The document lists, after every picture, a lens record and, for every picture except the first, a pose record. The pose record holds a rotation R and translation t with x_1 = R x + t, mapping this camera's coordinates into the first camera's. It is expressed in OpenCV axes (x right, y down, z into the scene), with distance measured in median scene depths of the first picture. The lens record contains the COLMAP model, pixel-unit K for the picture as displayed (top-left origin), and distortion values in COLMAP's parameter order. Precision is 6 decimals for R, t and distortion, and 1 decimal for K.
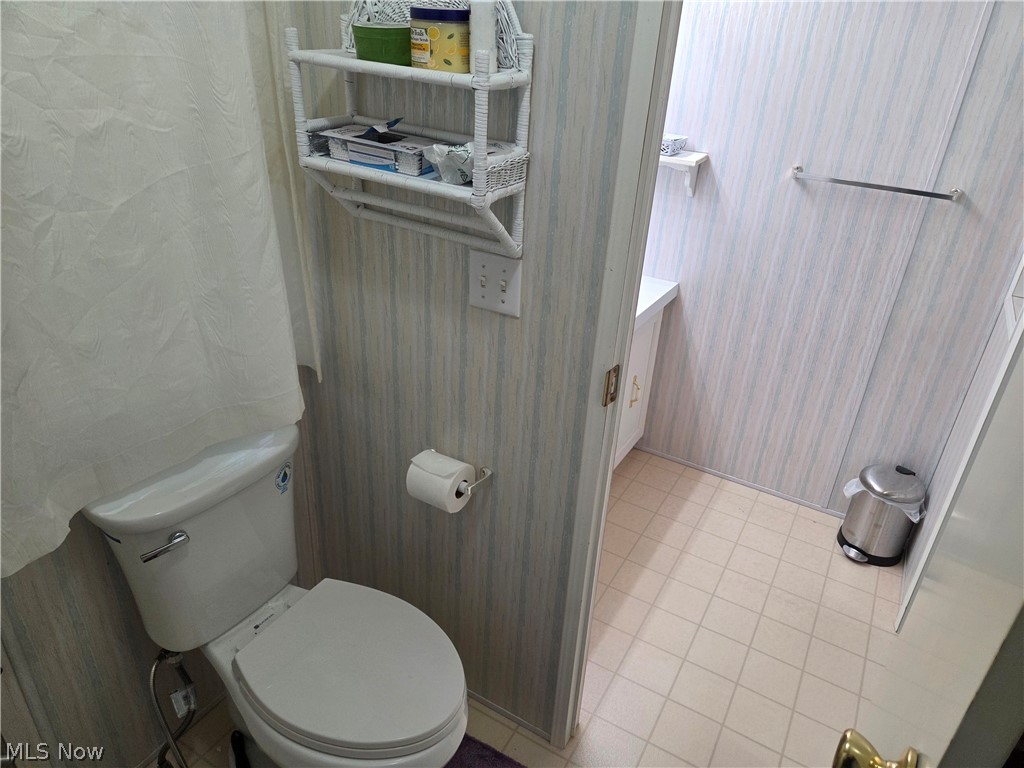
lens RADIAL K [[681.9, 0, 513.8], [0, 681.9, 390.1], [0, 0, 1]] dist [0.080955, -0.075234]
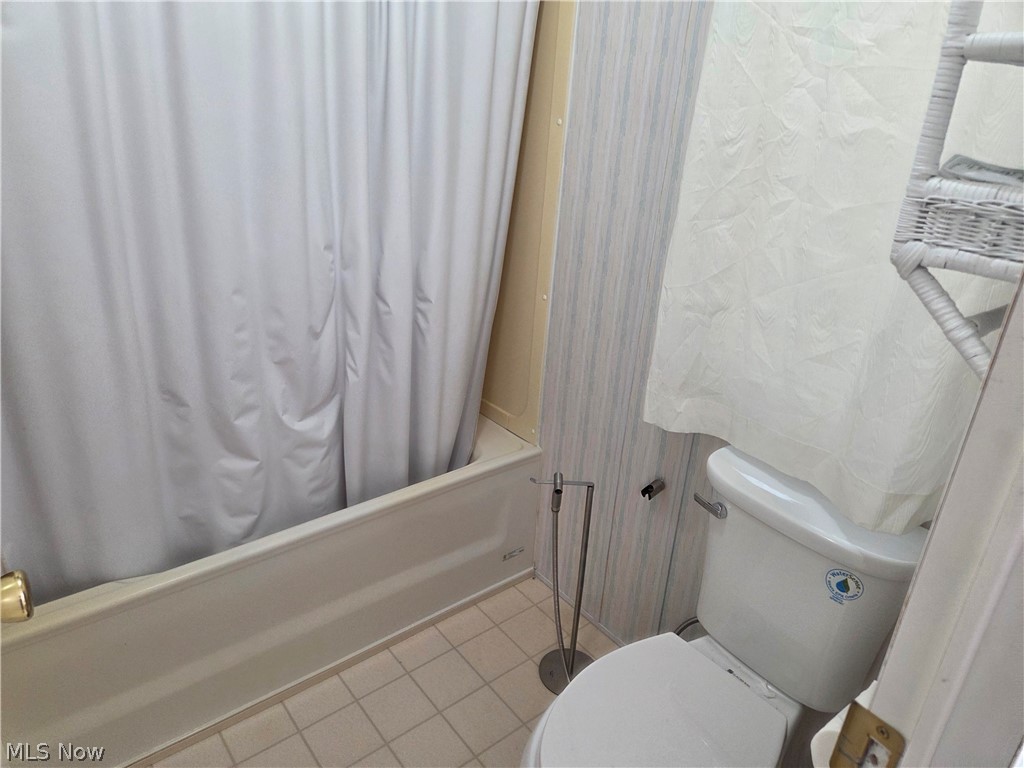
lens RADIAL K [[681.9, 0, 513.8], [0, 681.9, 390.1], [0, 0, 1]] dist [0.080955, -0.075234]
pose [[-0.349993, 0.302473, -0.886575, 0.658245], [-0.516452, 0.727298, 0.452012, -0.303316], [0.781526, 0.616074, -0.098337, 0.941857]]
